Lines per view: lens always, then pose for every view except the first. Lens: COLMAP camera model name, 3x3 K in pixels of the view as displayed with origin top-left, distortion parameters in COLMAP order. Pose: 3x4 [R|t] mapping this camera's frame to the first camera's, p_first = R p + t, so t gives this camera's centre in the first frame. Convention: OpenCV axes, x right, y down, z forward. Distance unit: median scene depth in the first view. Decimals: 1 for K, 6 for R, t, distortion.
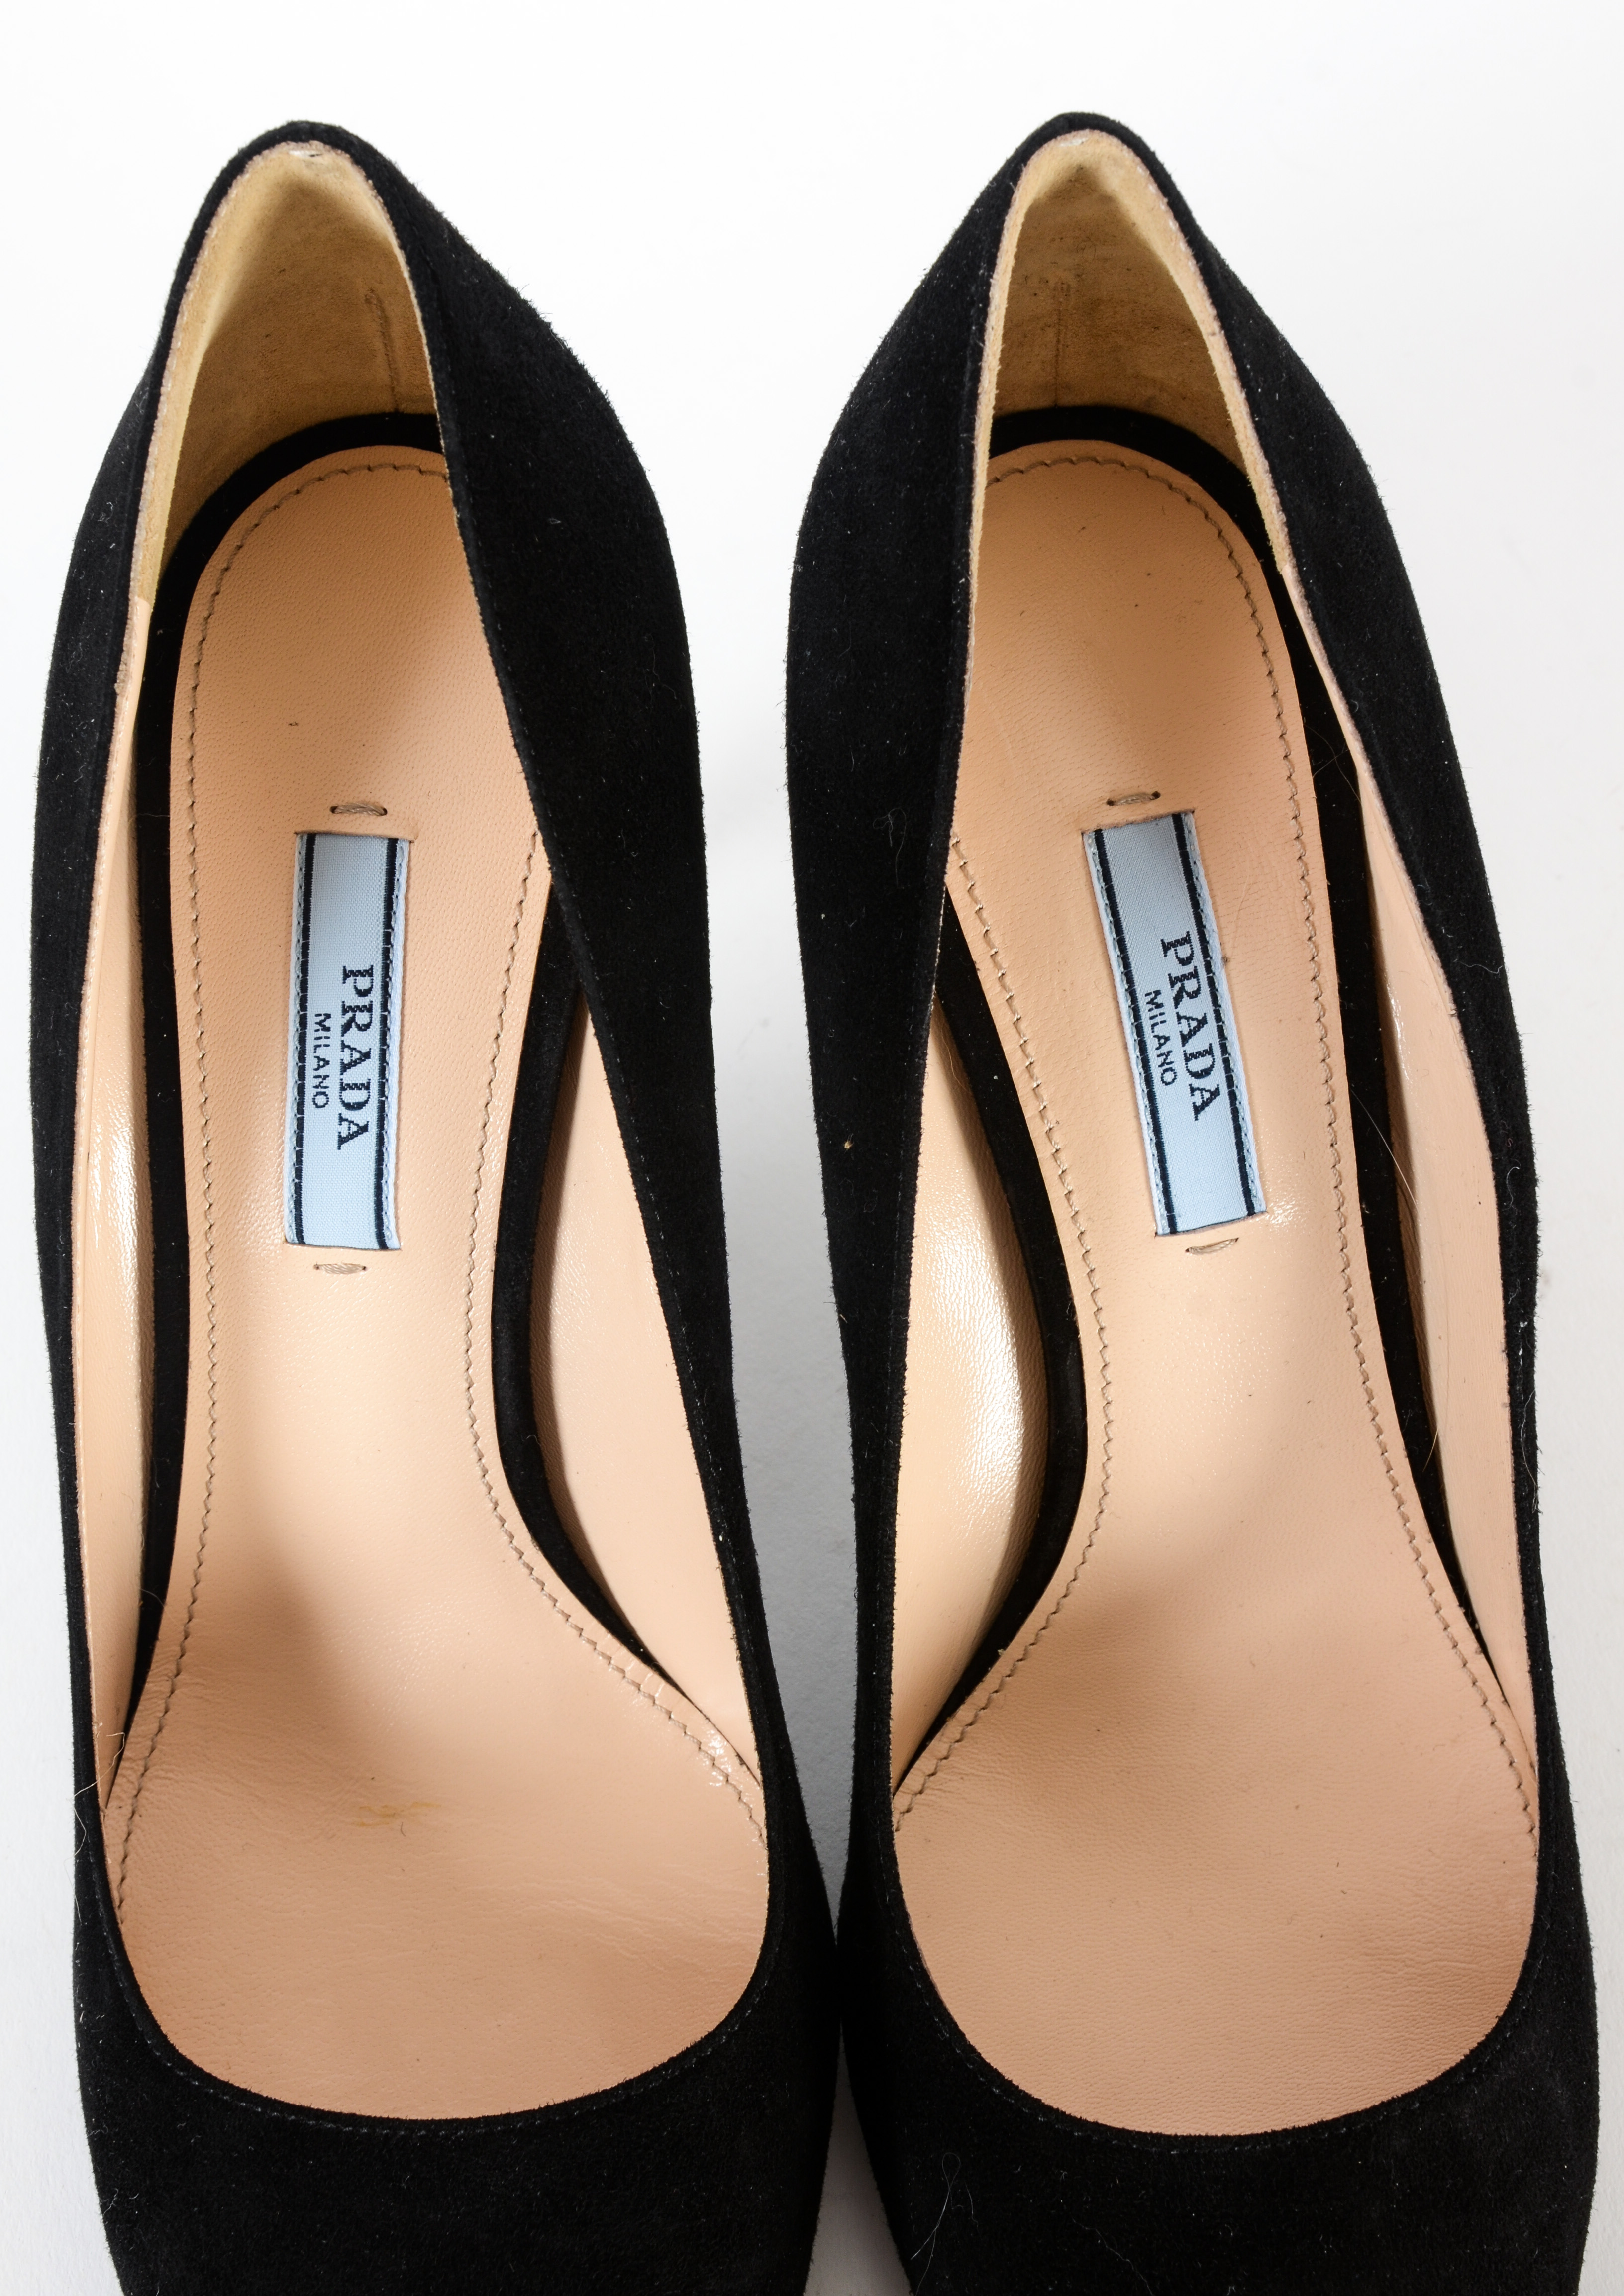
lens RADIAL K [[2477.9, 0, 798.2], [0, 2477.9, 1125.7], [0, 0, 1]] dist [-0.018292, 0.000000]
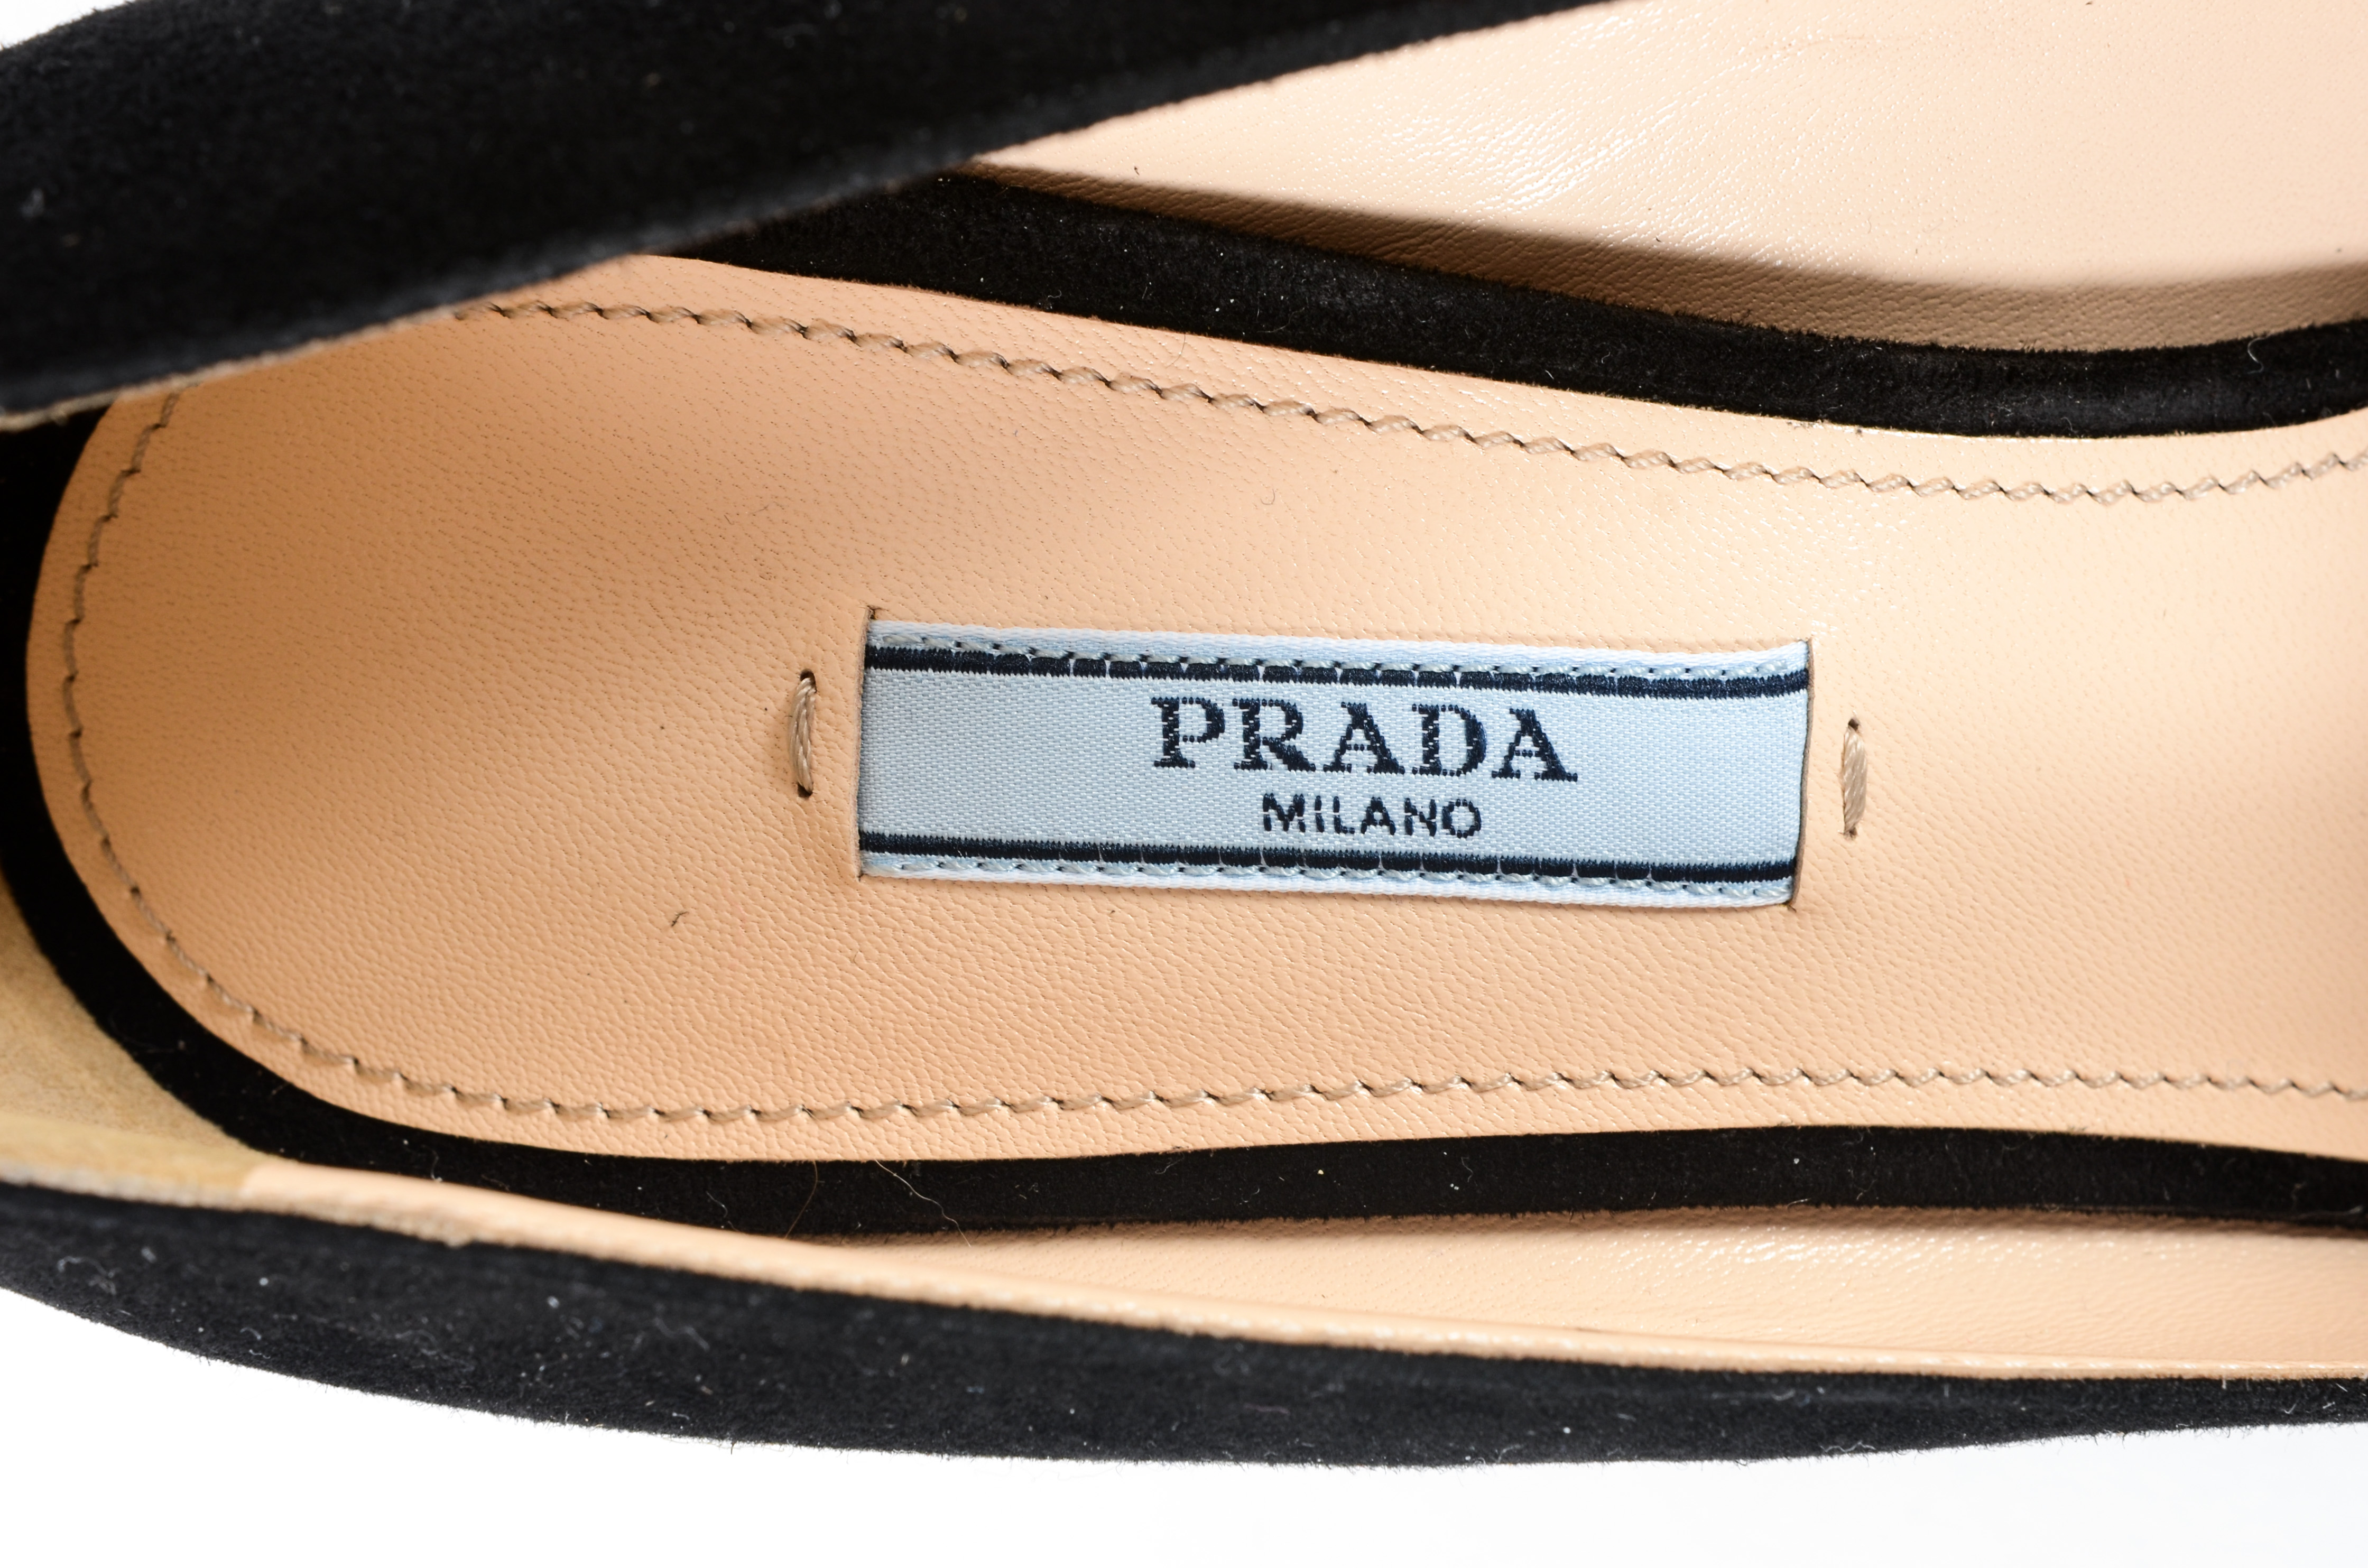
lens RADIAL K [[3840.2, 0, 1207.3], [0, 3840.2, 770.4], [0, 0, 1]] dist [0.047175, 0.000000]
pose [[-0.015459, -0.994816, -0.100510, -0.115619], [0.994336, -0.004724, -0.106175, 0.016911], [0.105150, -0.101582, 0.989255, 0.326883]]
